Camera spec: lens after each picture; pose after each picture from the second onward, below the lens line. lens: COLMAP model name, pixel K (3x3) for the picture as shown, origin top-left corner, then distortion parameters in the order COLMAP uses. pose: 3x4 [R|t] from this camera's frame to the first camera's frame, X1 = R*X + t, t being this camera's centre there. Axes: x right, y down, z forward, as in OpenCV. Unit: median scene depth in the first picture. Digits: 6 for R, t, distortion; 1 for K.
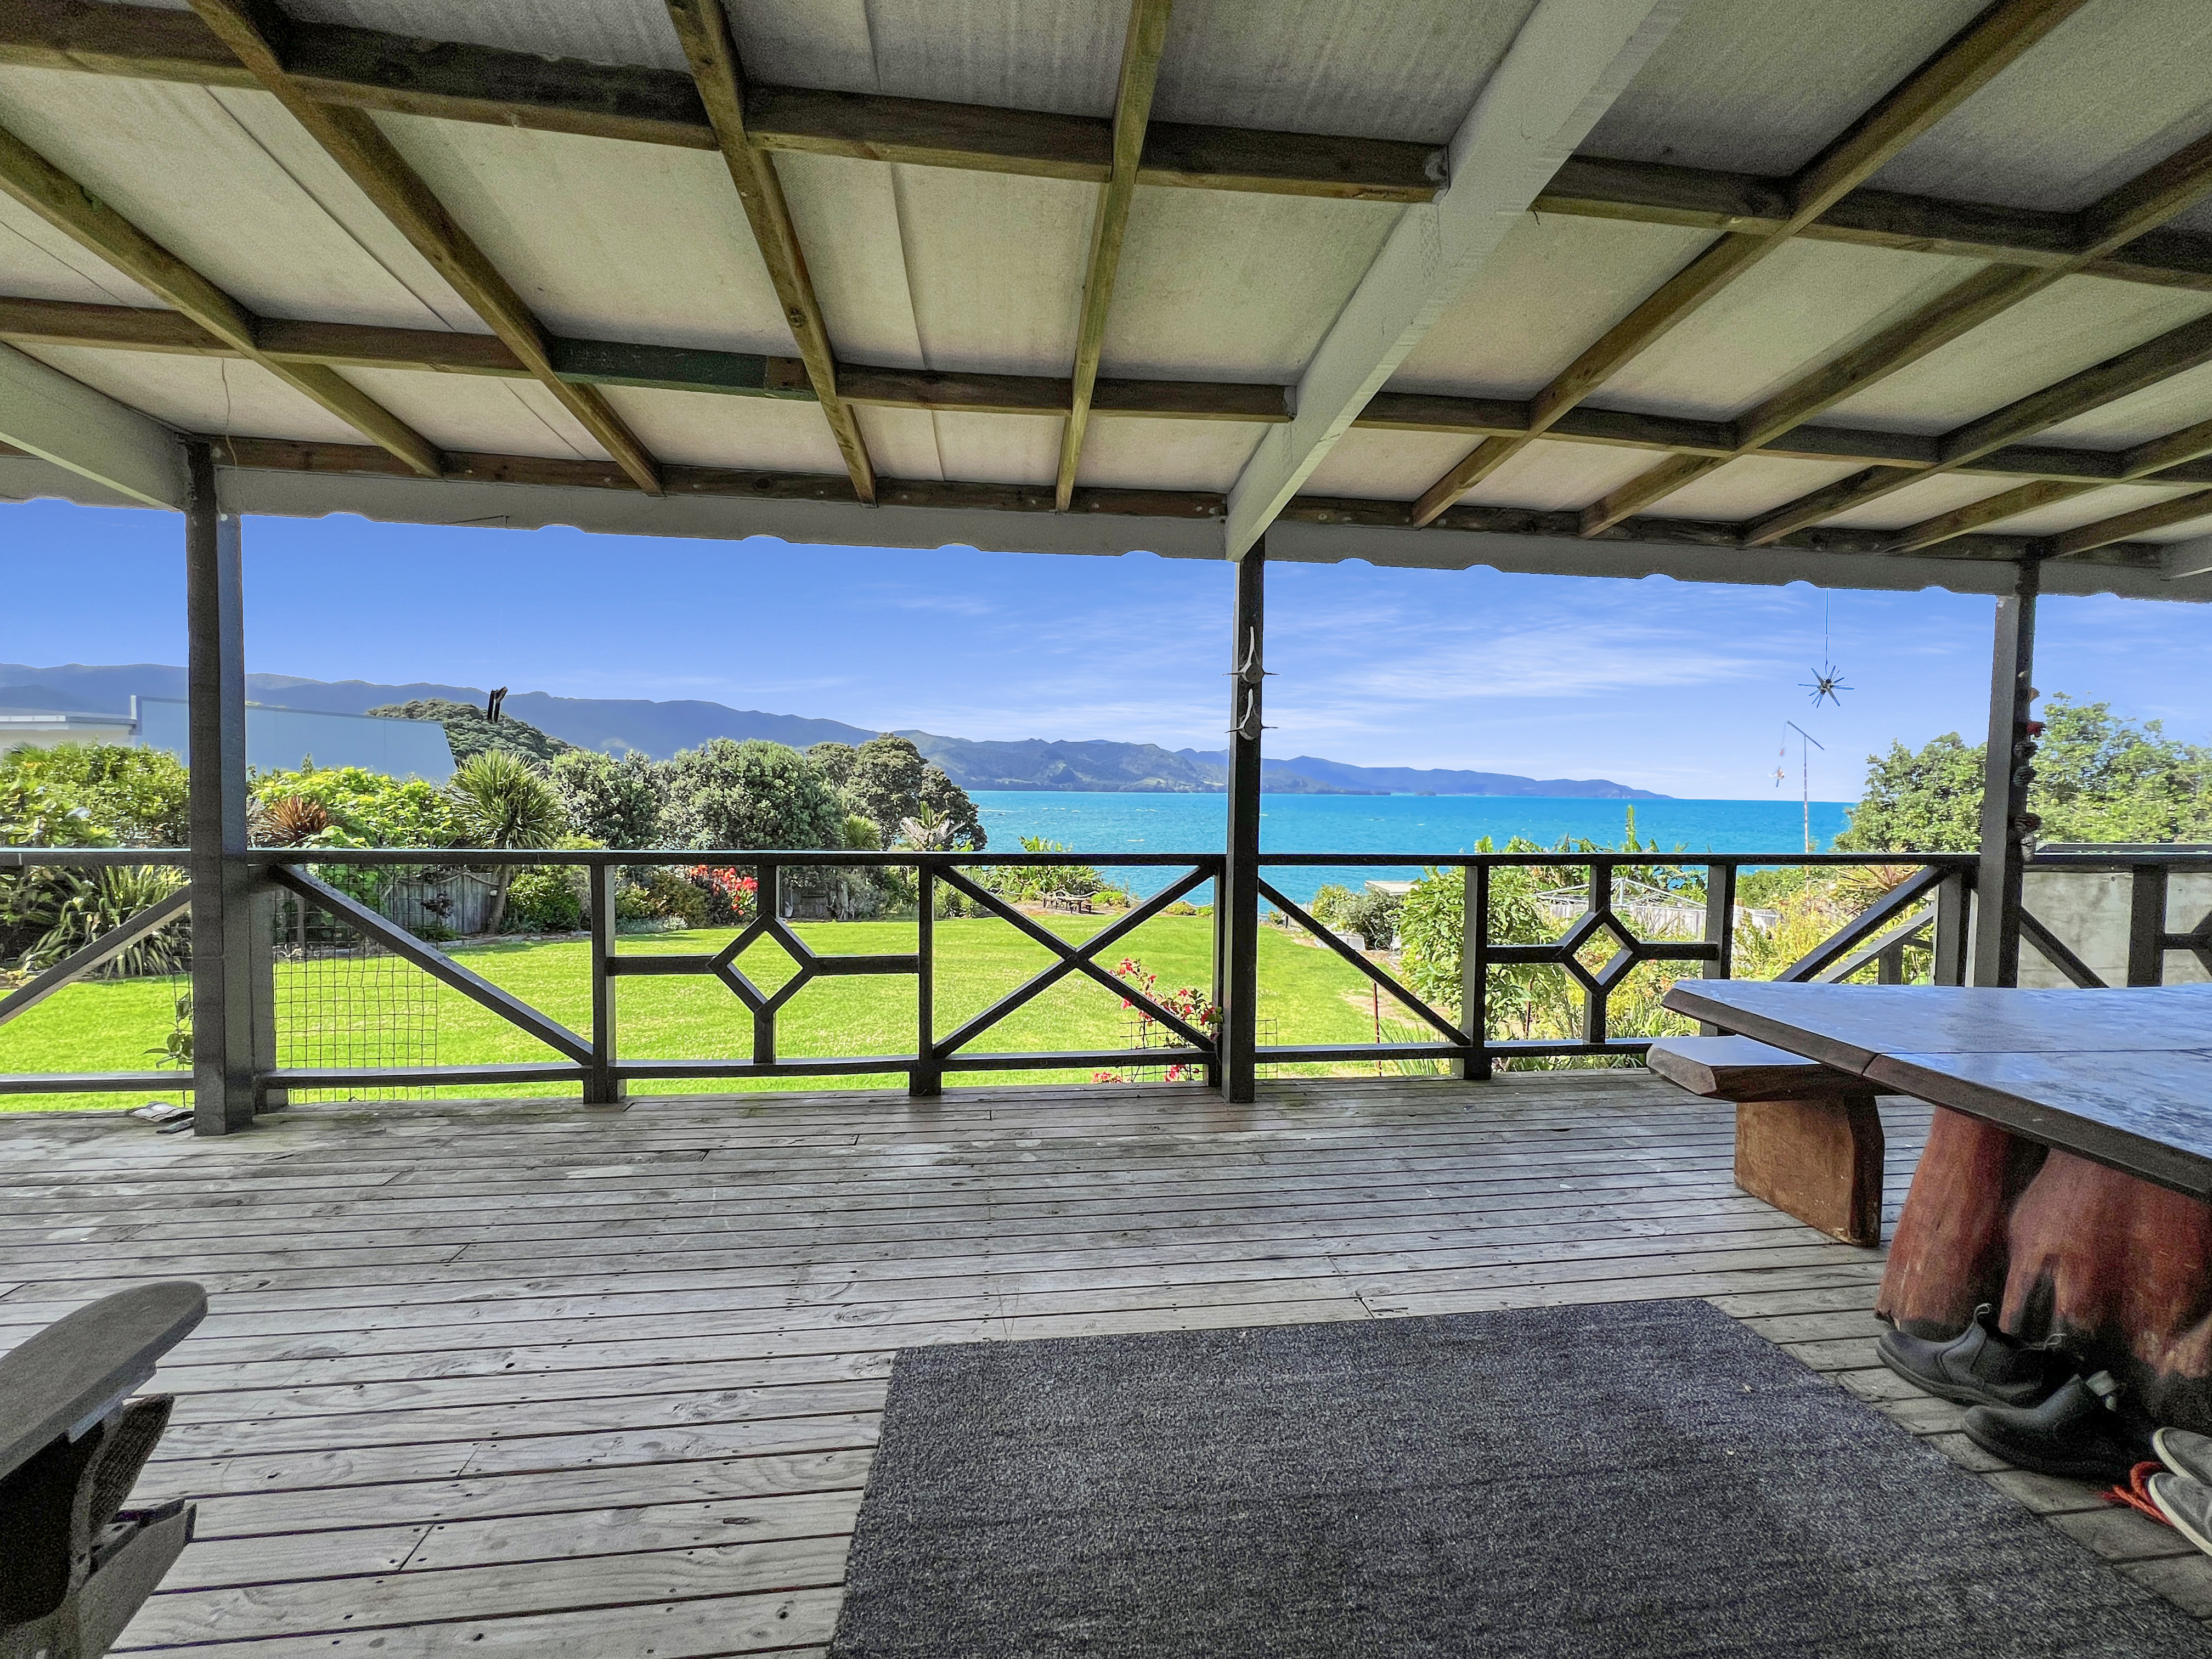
lens RADIAL K [[893.6, 0, 1099.7], [0, 893.6, 830.3], [0, 0, 1]] dist [0.000064, 0.000026]
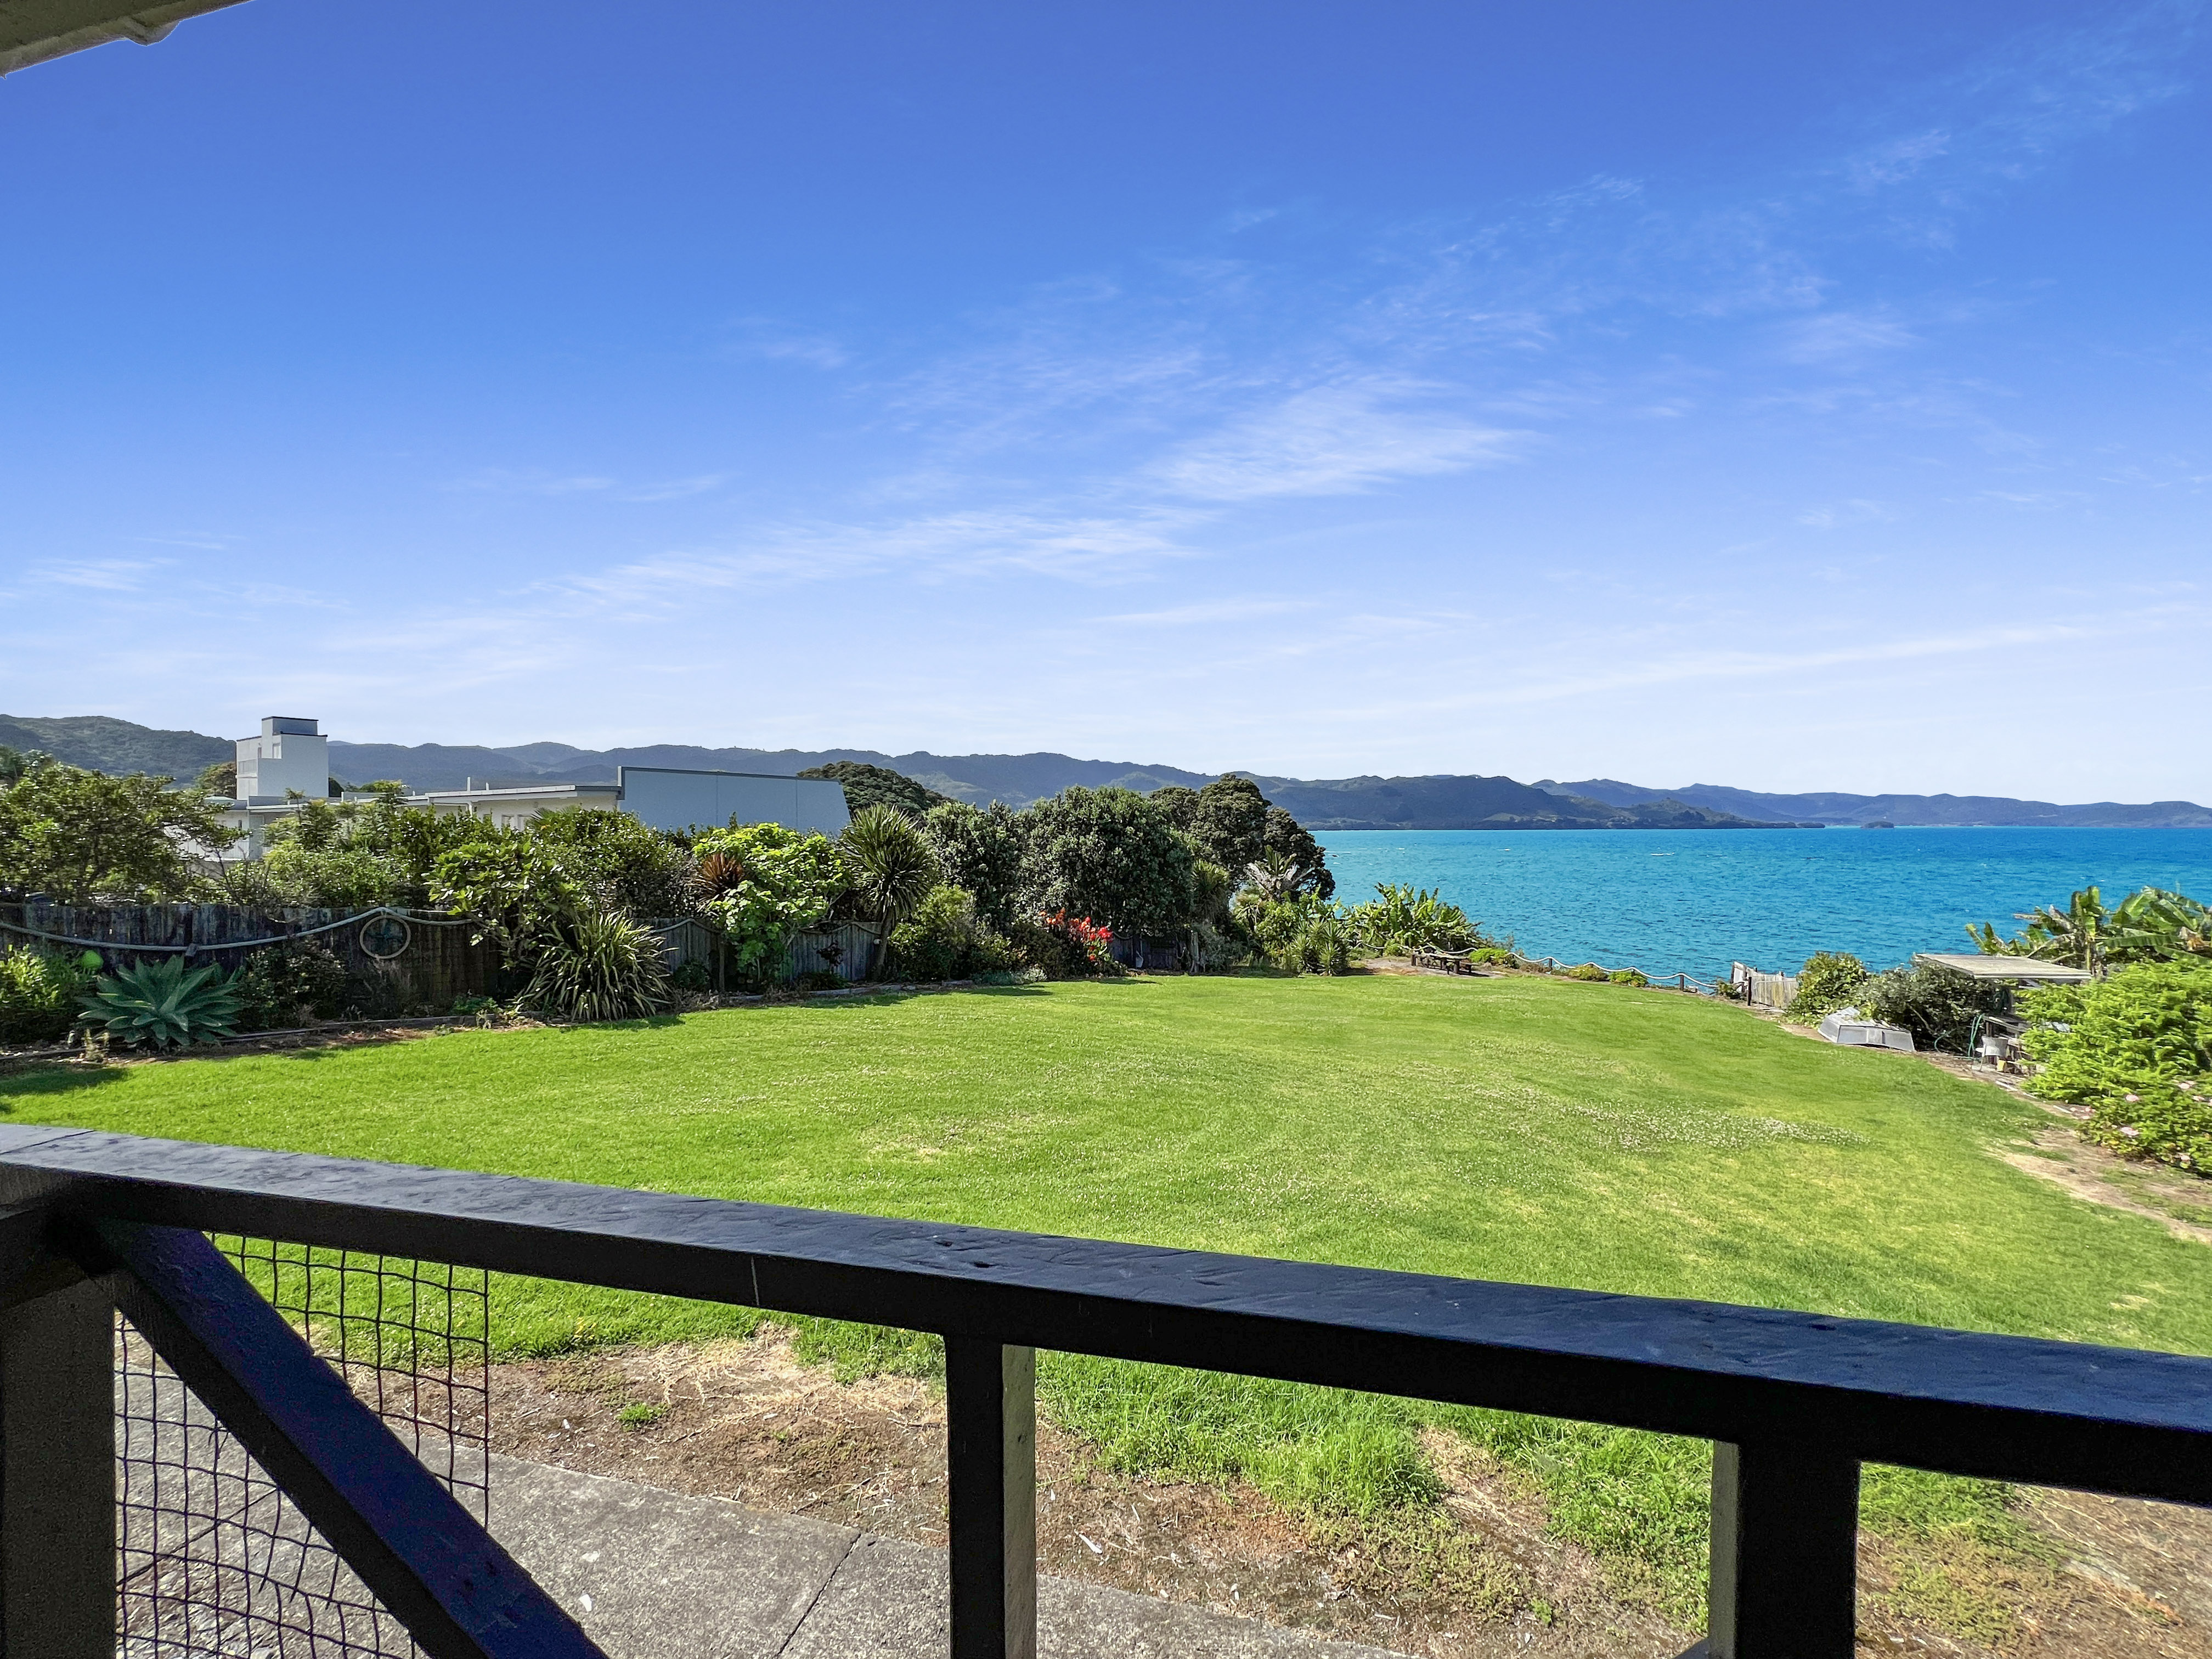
lens RADIAL K [[895.8, 0, 1101.2], [0, 895.8, 830.1], [0, 0, 1]] dist [-0.000125, 0.000311]
pose [[0.935400, -0.016657, -0.353198, -0.085145], [0.000431, 0.998943, -0.045970, -0.013925], [0.353591, 0.042848, 0.934418, 0.148875]]
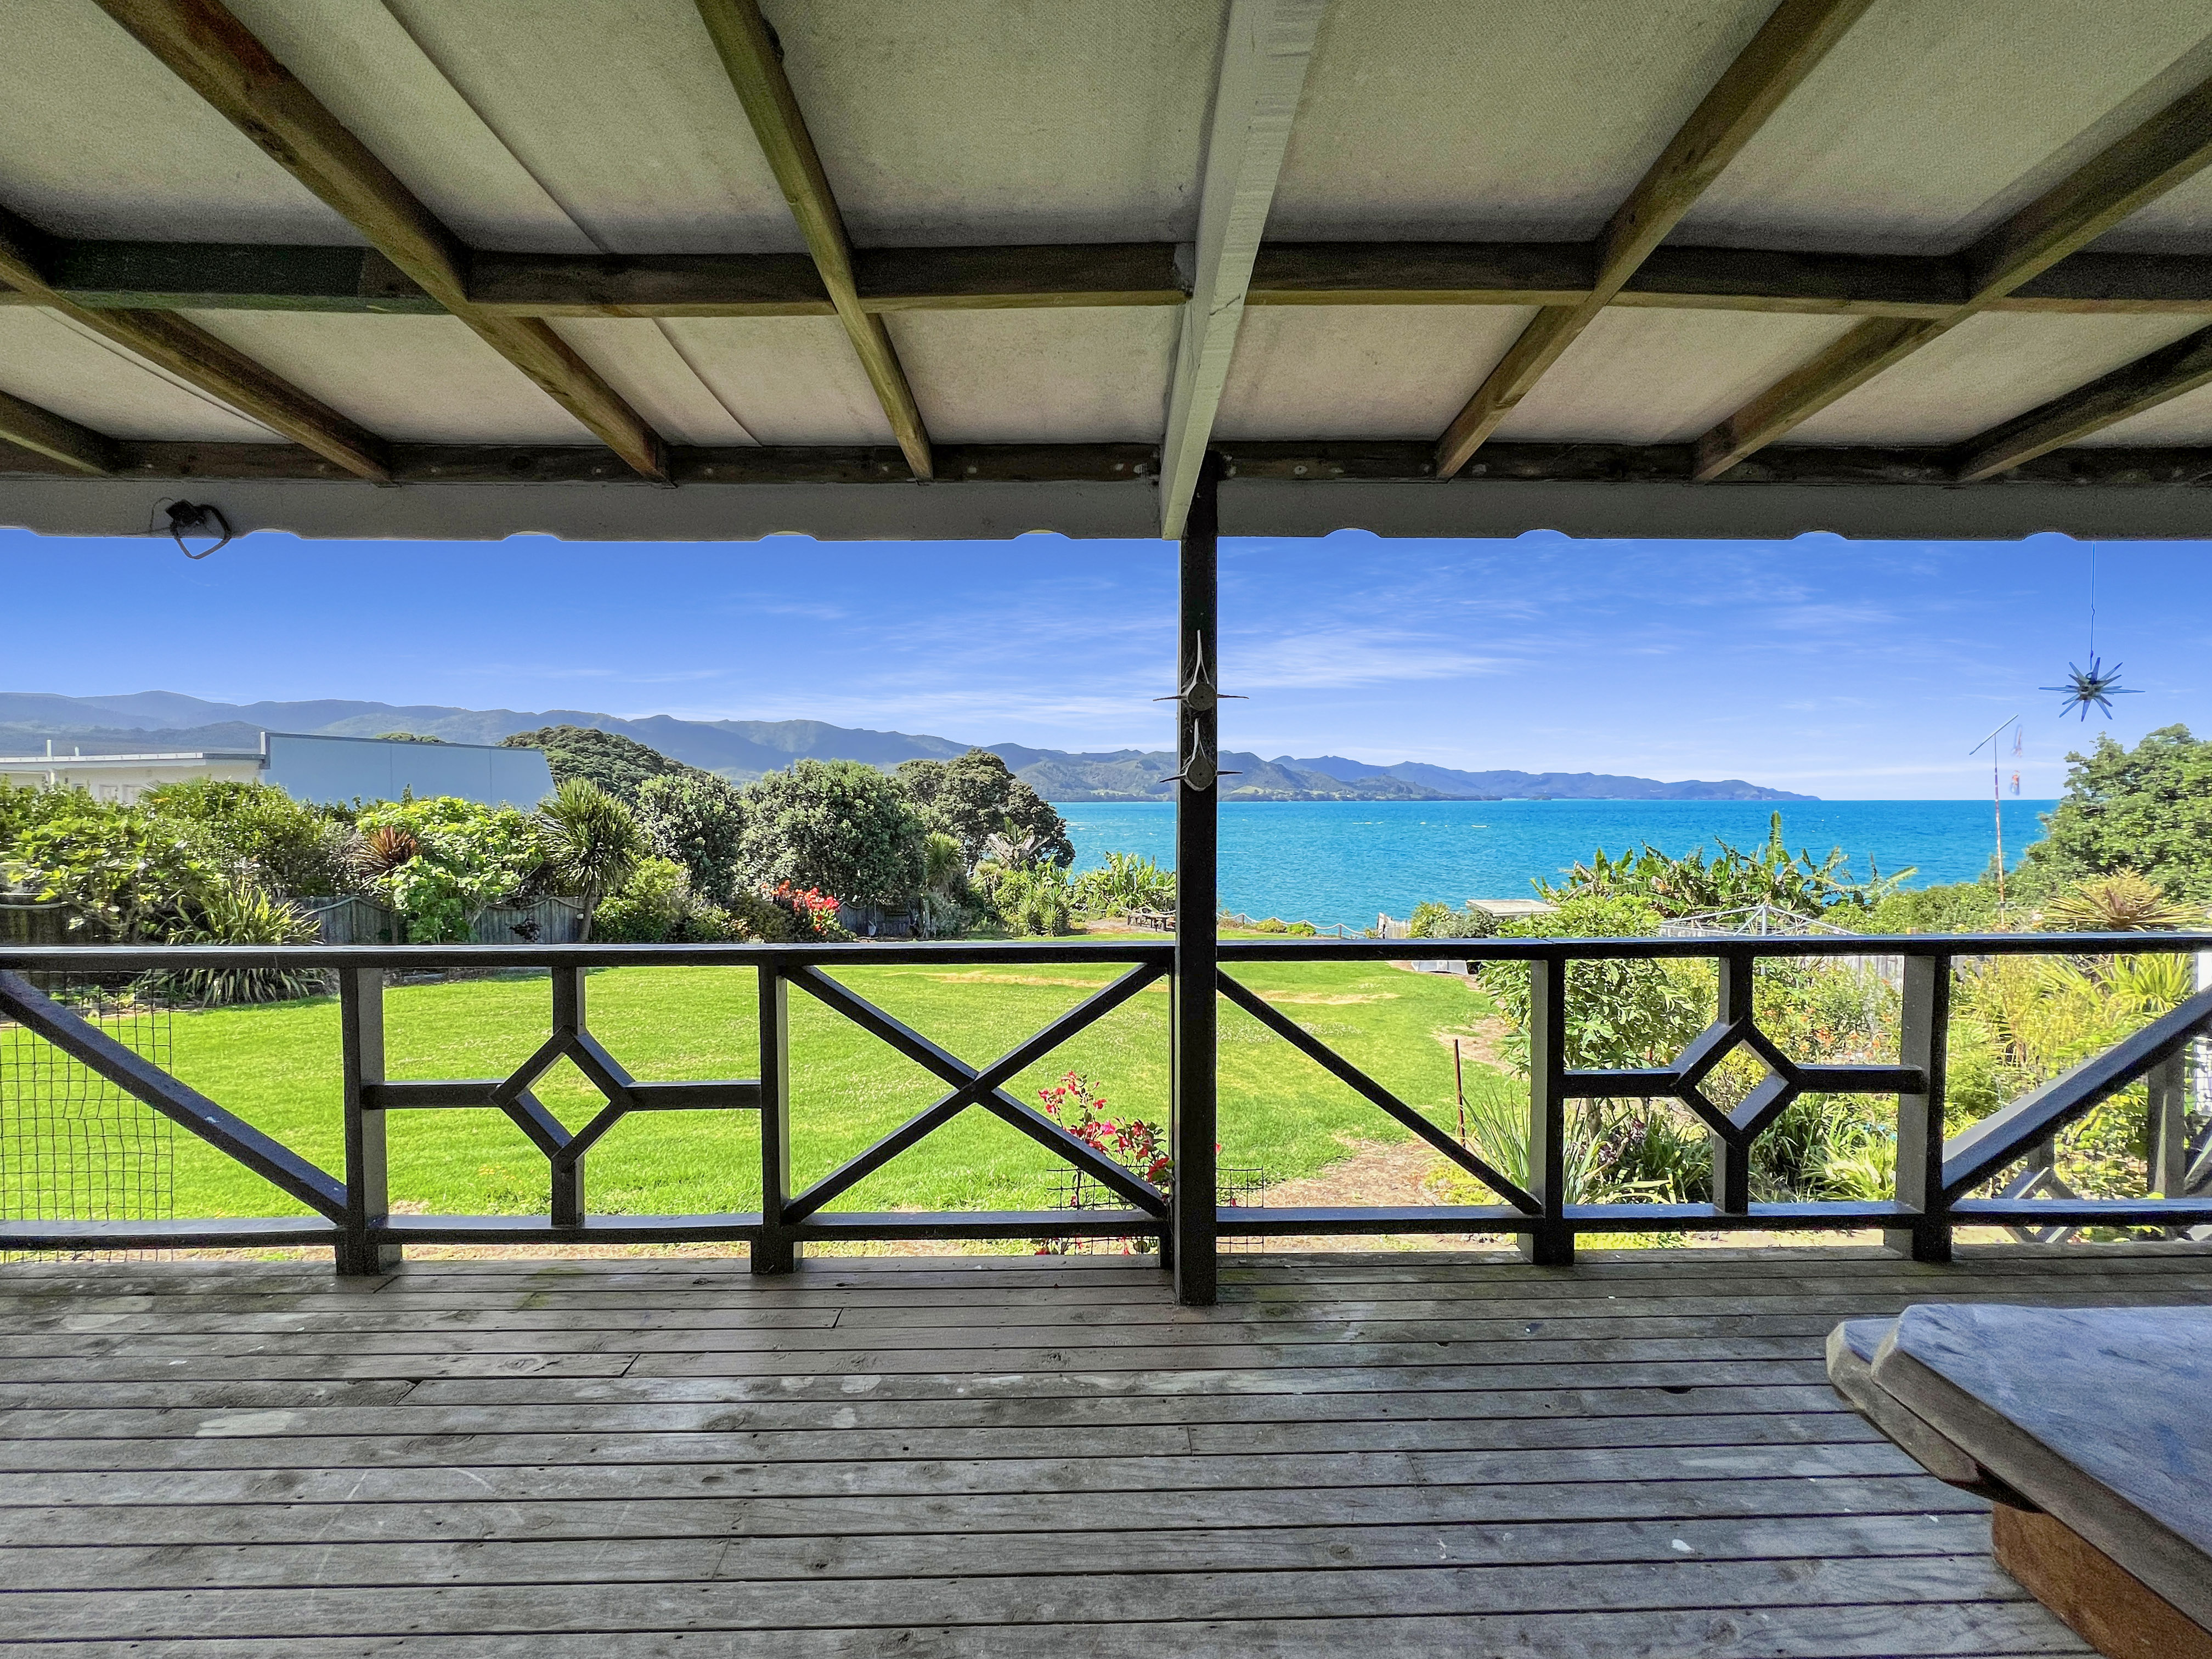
lens RADIAL K [[895.8, 0, 1101.2], [0, 895.8, 830.1], [0, 0, 1]] dist [-0.000125, 0.000311]
pose [[0.994207, -0.011964, -0.106811, 0.031707], [0.010687, 0.999865, -0.012517, -0.011839], [0.106946, 0.011303, 0.994201, 0.055320]]
